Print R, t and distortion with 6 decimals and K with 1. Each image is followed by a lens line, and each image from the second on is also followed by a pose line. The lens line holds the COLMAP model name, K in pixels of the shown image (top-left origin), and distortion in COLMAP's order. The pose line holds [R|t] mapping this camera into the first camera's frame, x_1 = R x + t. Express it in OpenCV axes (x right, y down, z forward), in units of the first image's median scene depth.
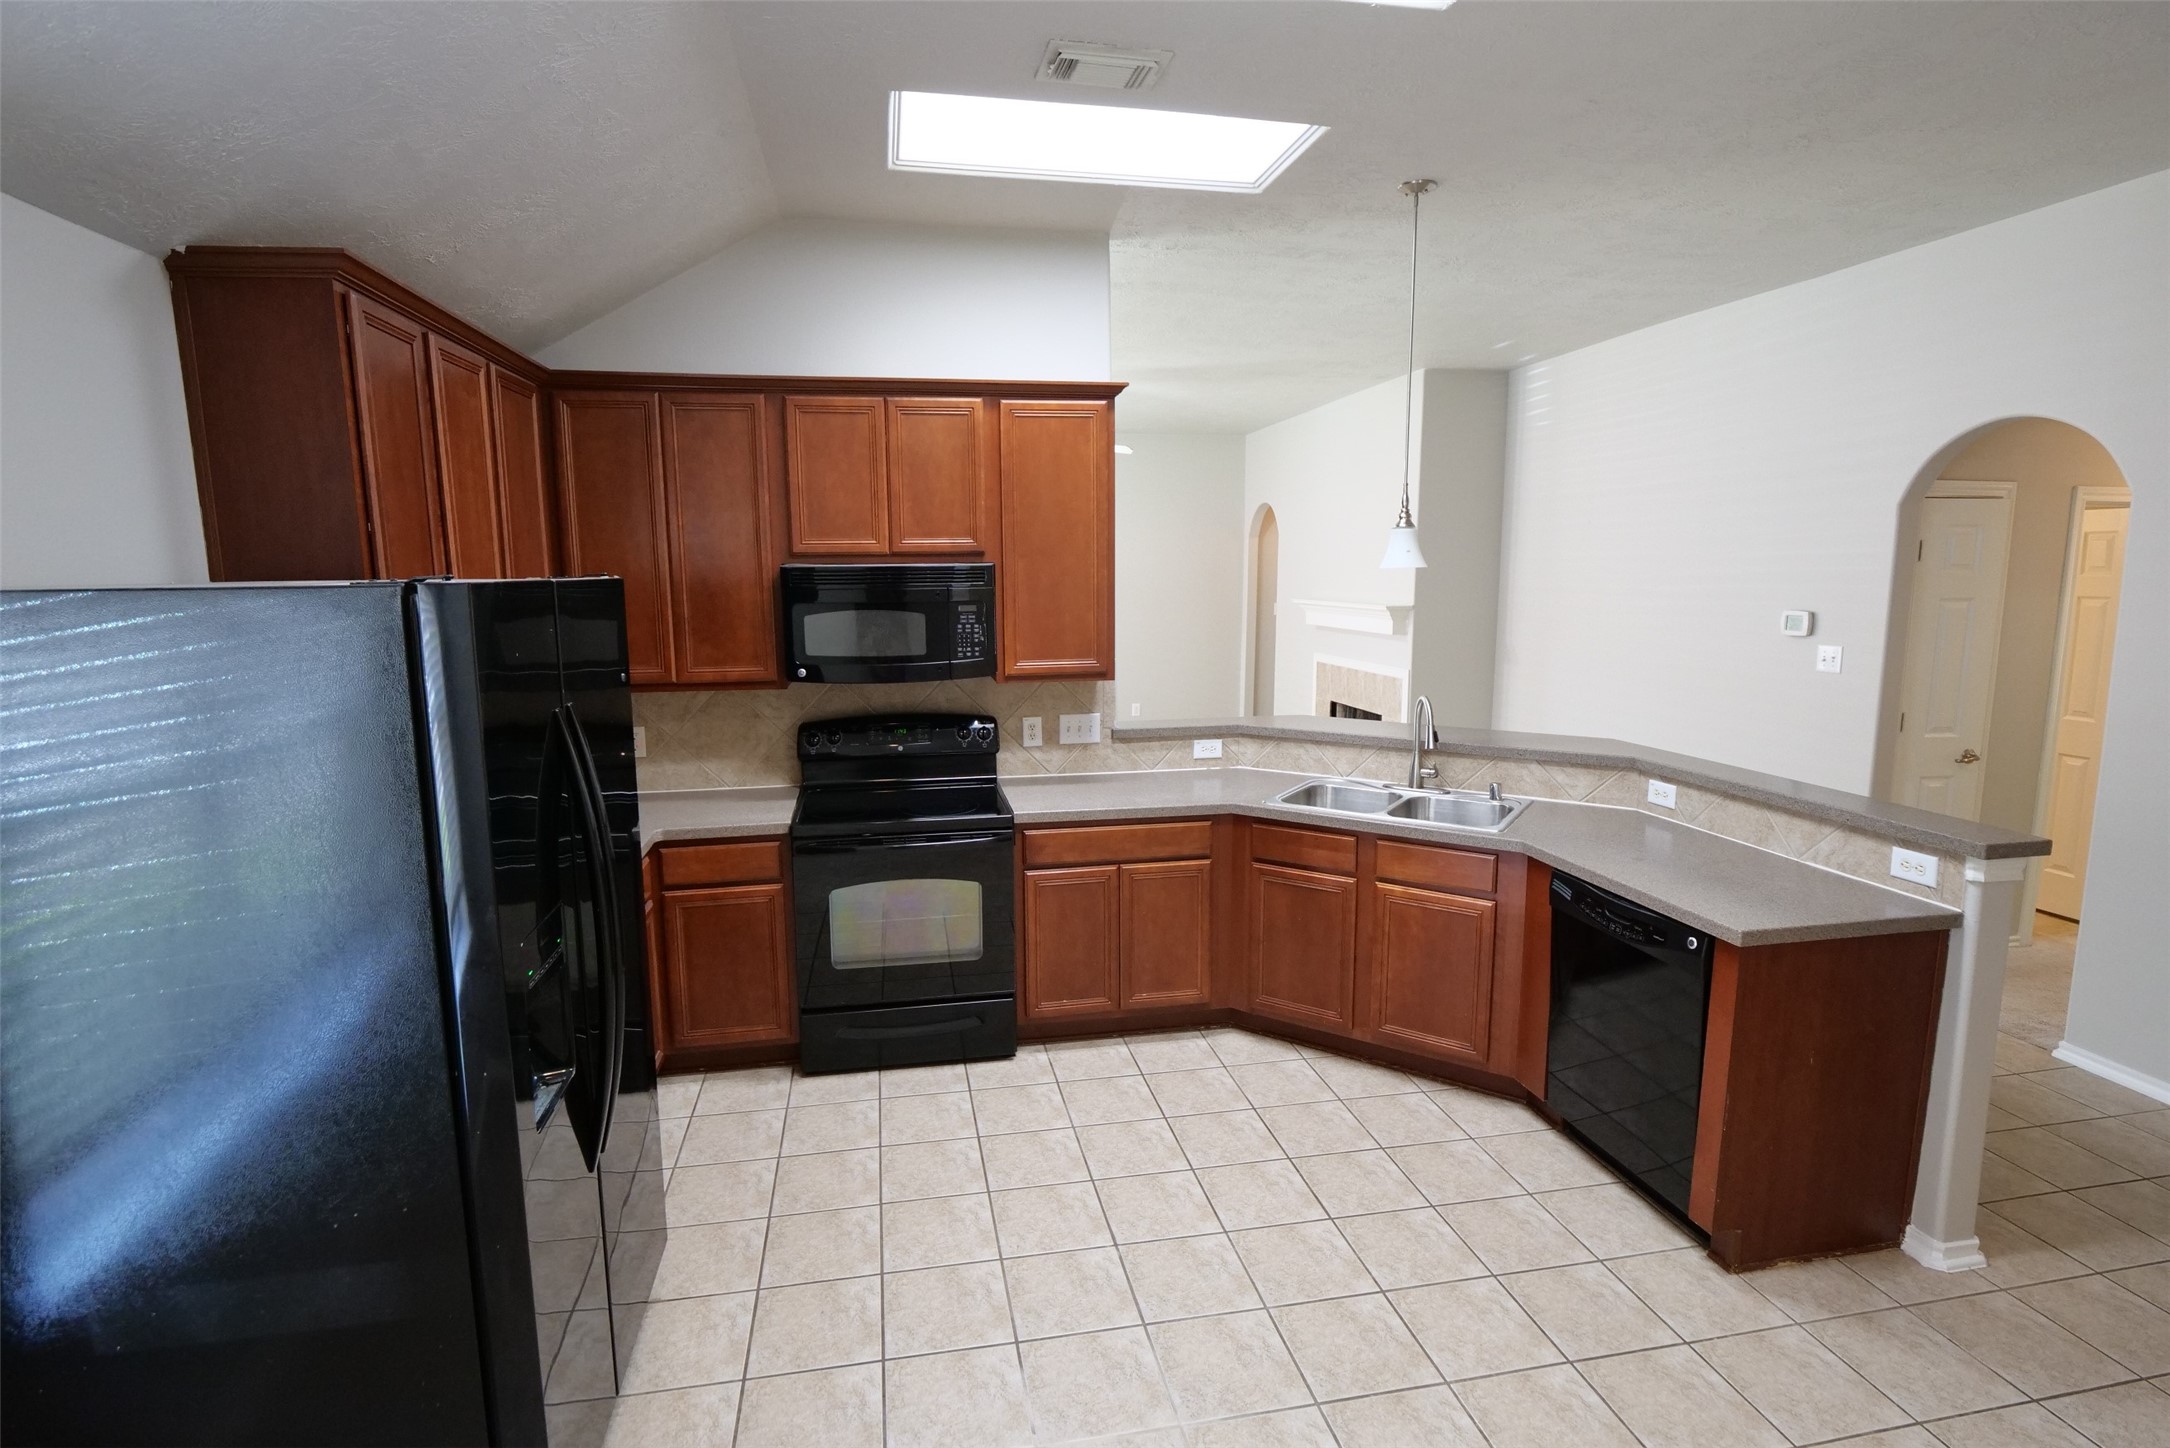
lens RADIAL K [[1054.6, 0, 1075.4], [0, 1054.6, 719.9], [0, 0, 1]] dist [-0.006064, -0.003407]
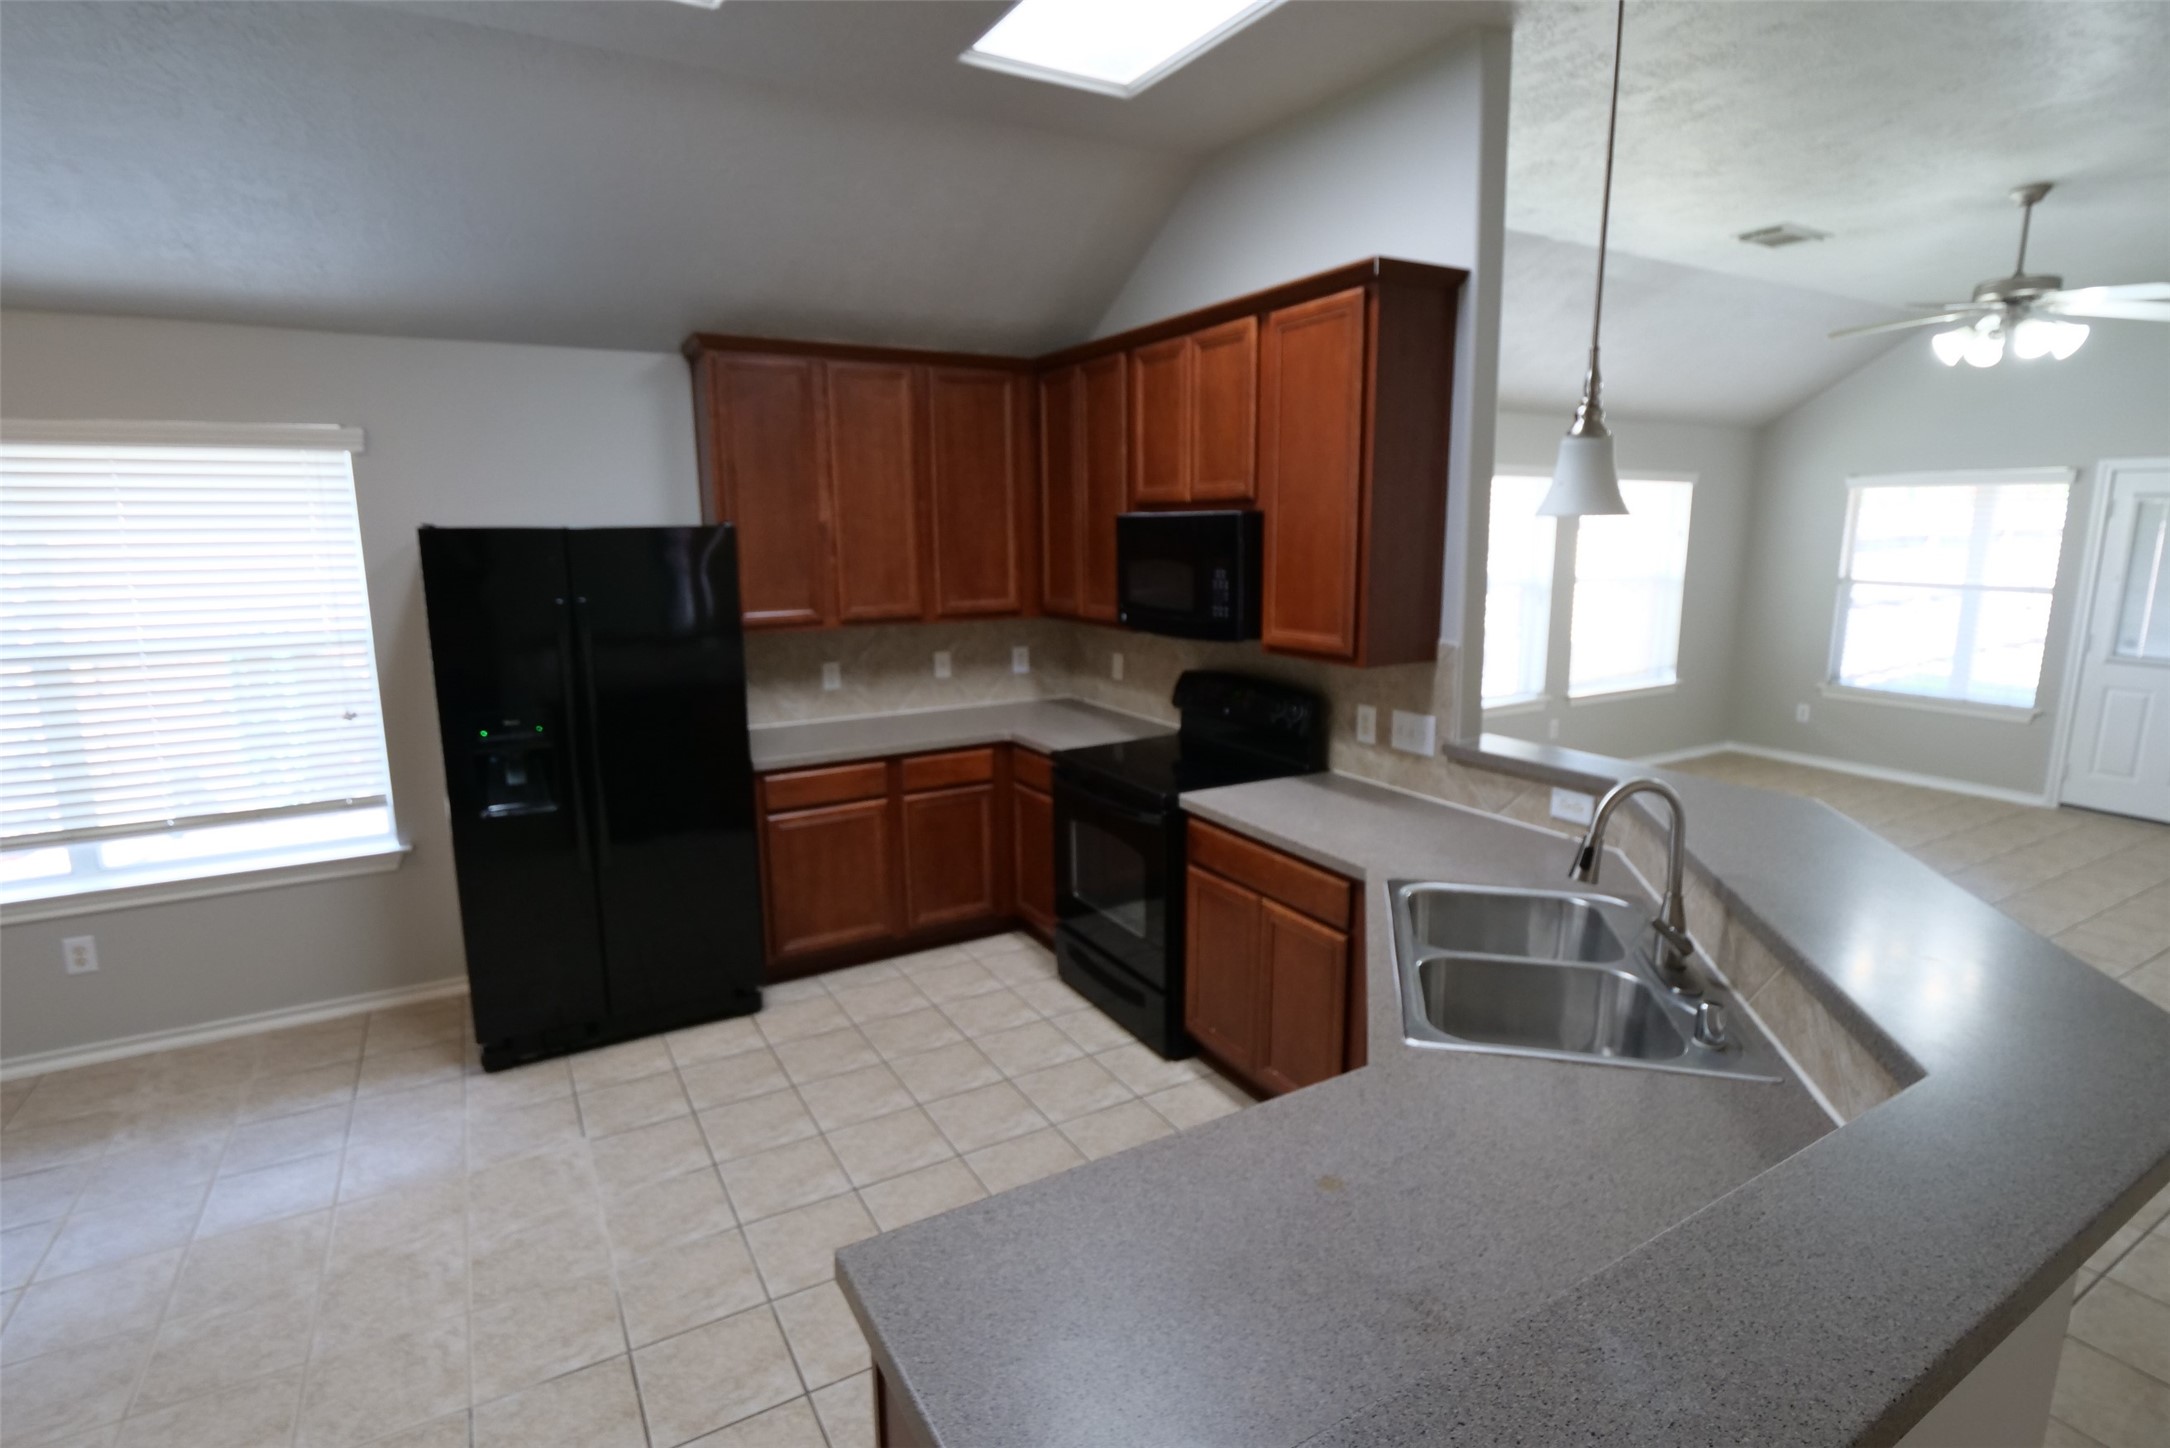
lens RADIAL K [[1054.6, 0, 1073.1], [0, 1054.6, 718.1], [0, 0, 1]] dist [-0.006064, -0.003407]
pose [[0.329898, 0.177573, -0.927165, 0.701923], [-0.133638, 0.981043, 0.140342, -0.085063], [0.934510, 0.077606, 0.347375, 0.585678]]
